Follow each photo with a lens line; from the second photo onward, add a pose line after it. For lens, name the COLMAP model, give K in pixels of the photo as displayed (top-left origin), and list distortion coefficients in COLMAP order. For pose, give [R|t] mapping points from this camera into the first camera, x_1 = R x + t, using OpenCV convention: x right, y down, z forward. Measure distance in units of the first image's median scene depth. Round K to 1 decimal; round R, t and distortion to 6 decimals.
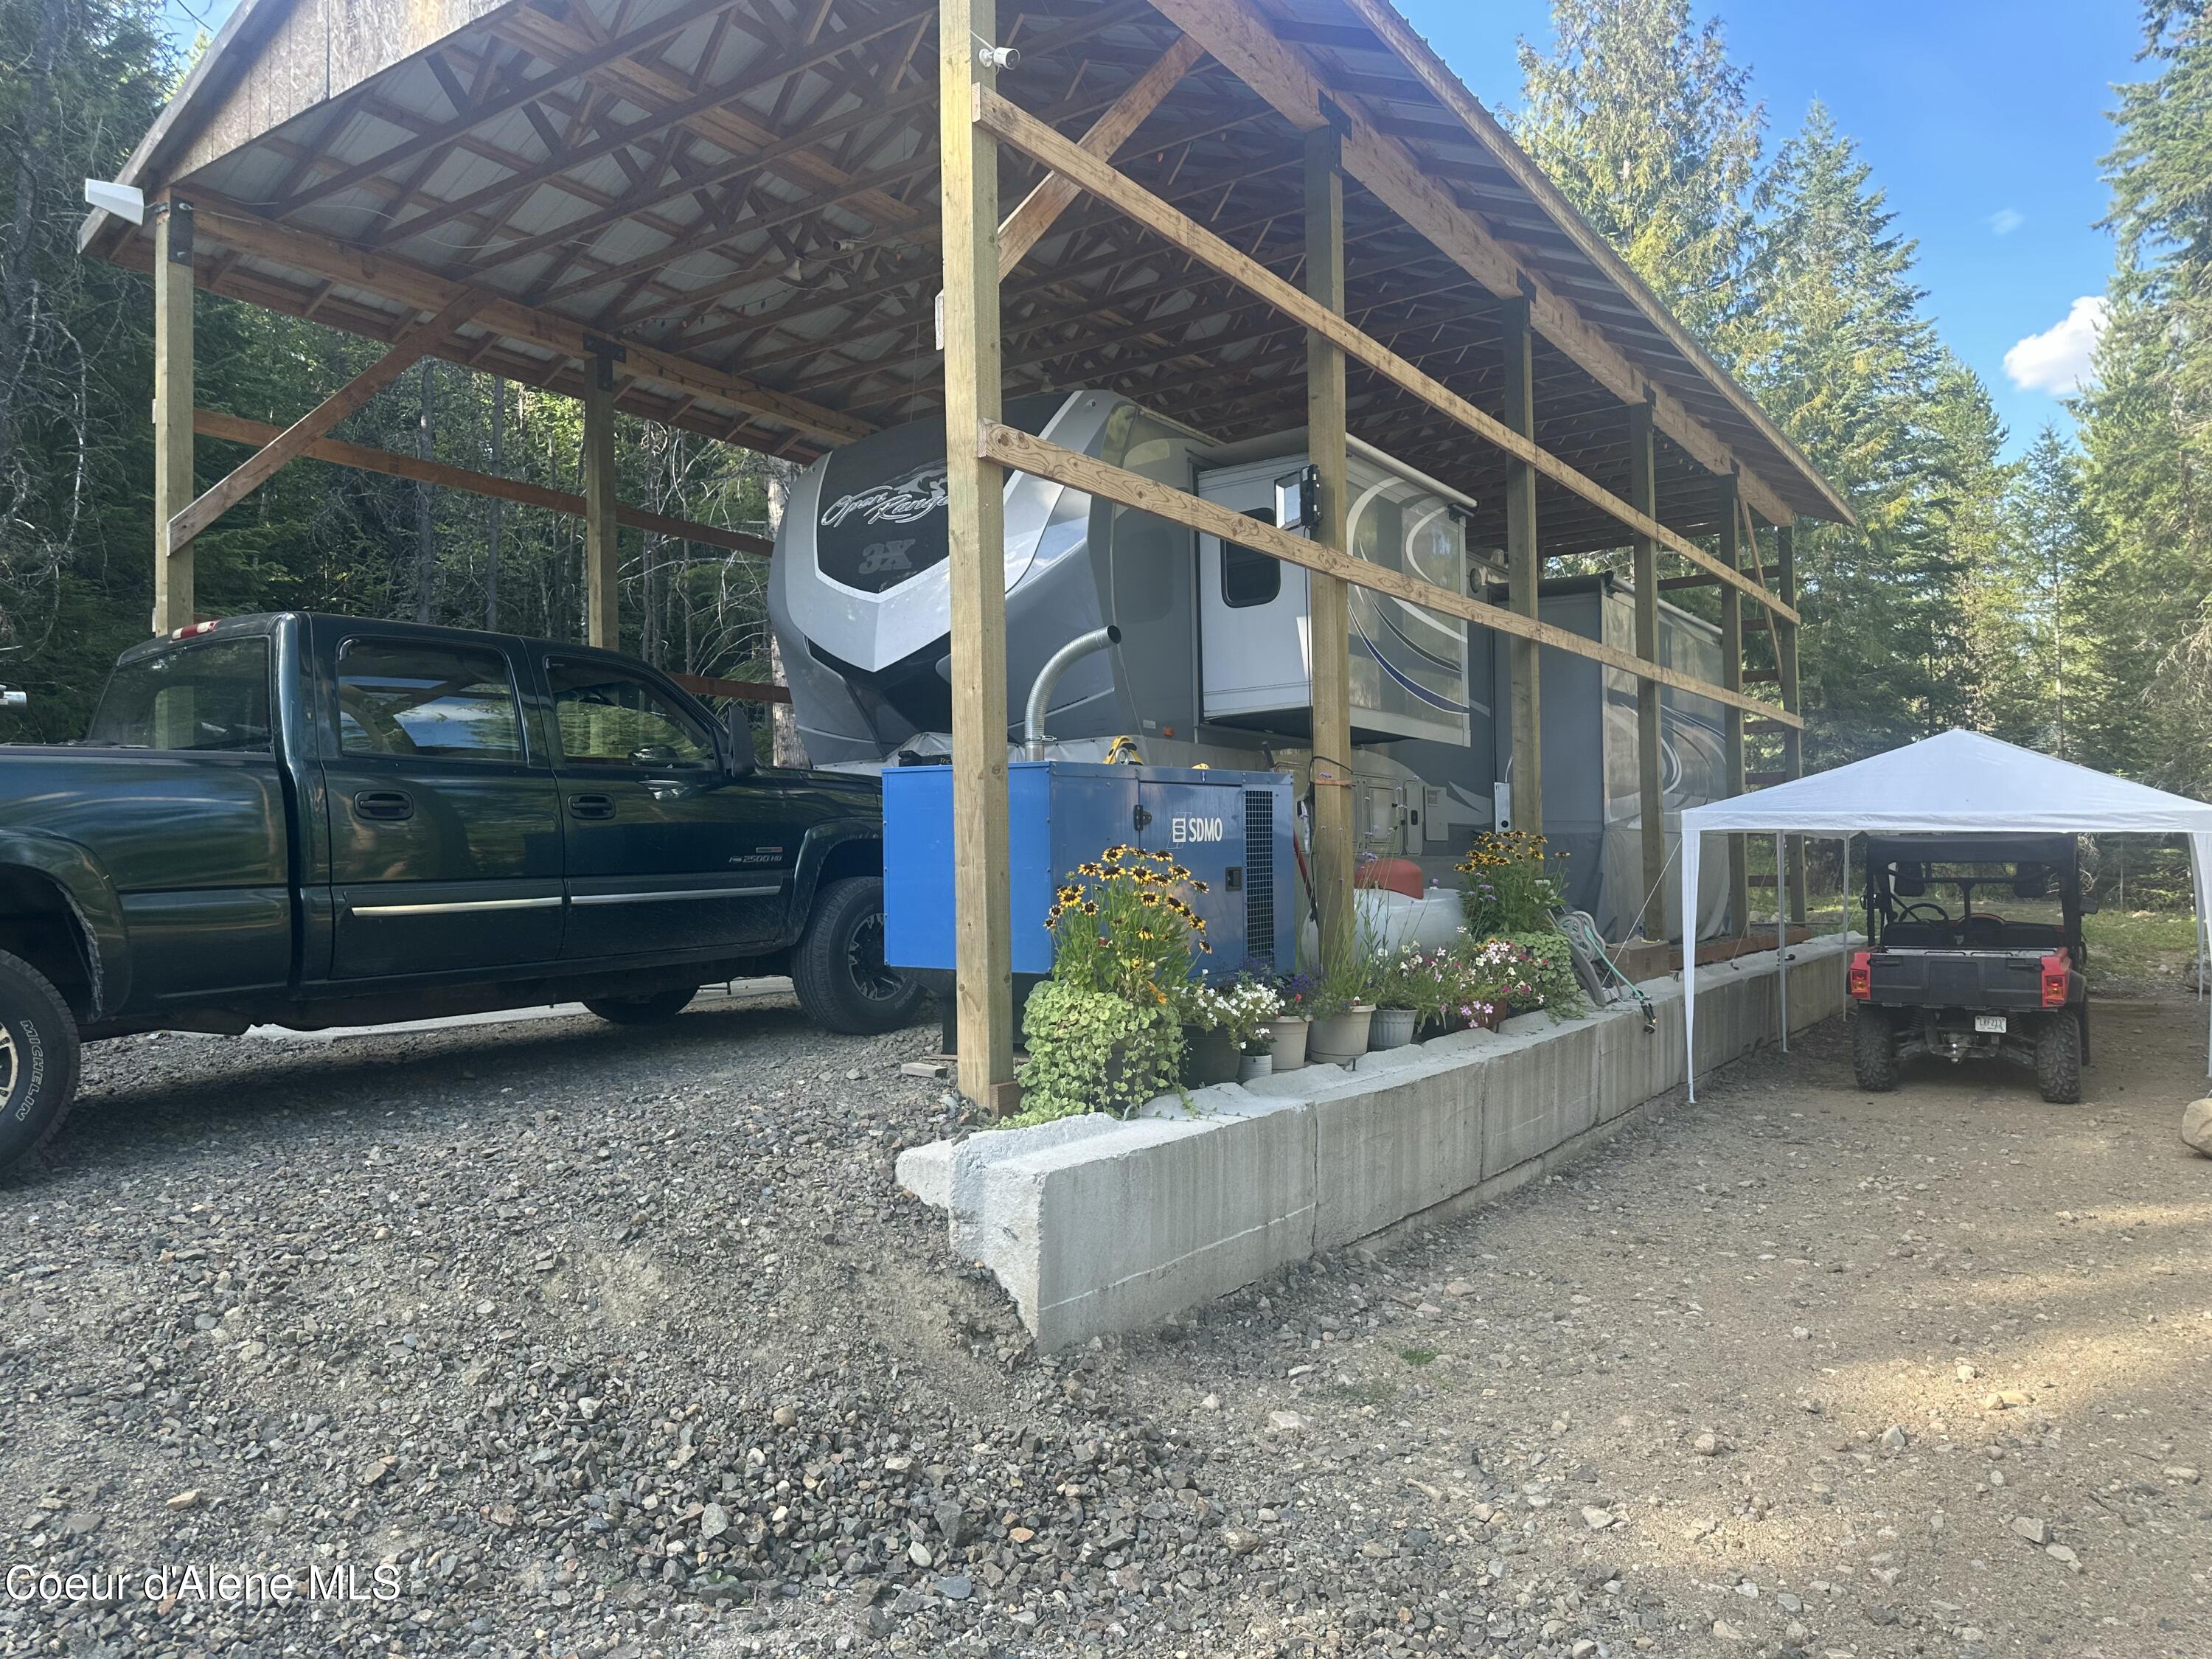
lens RADIAL K [[1619.1, 0, 1106.0], [0, 1619.1, 829.5], [0, 0, 1]] dist [-0.009759, -0.008171]
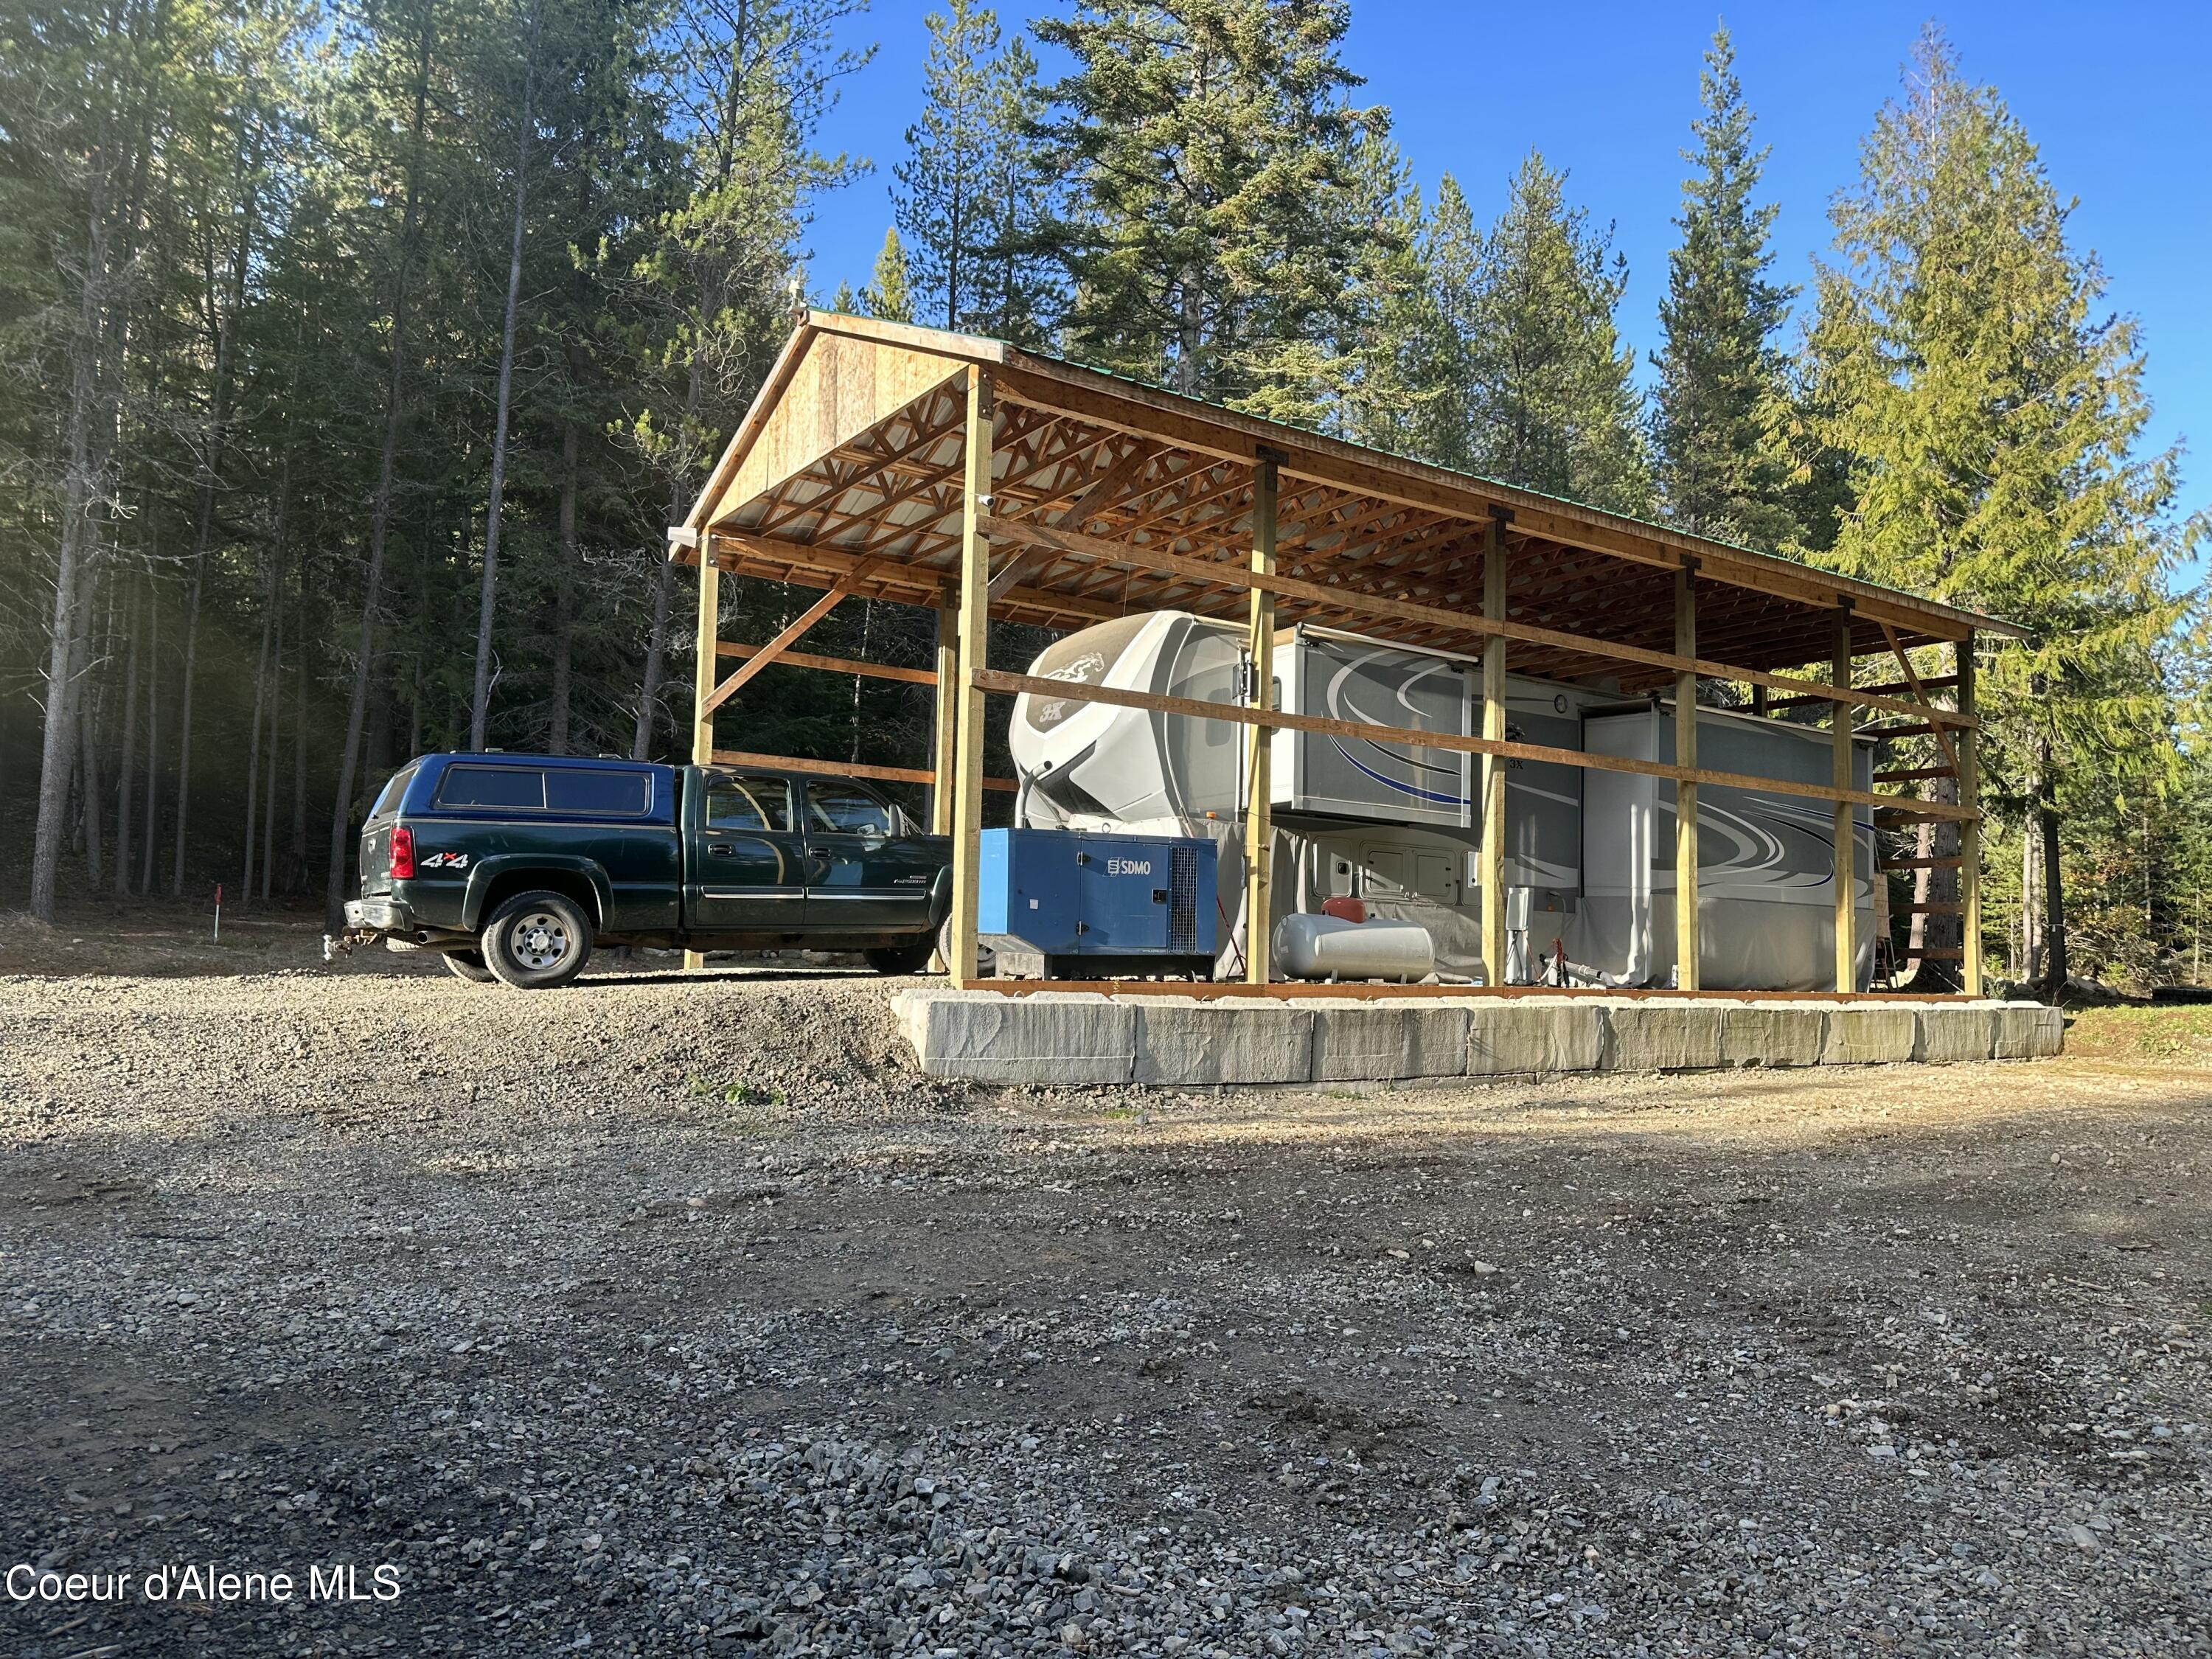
lens RADIAL K [[1619.1, 0, 1106.0], [0, 1619.1, 829.5], [0, 0, 1]] dist [-0.009759, -0.008171]
pose [[0.928104, 0.011384, -0.372147, 0.563426], [-0.032071, 0.998262, -0.049447, 0.038148], [0.370938, 0.057827, 0.926856, -0.574690]]
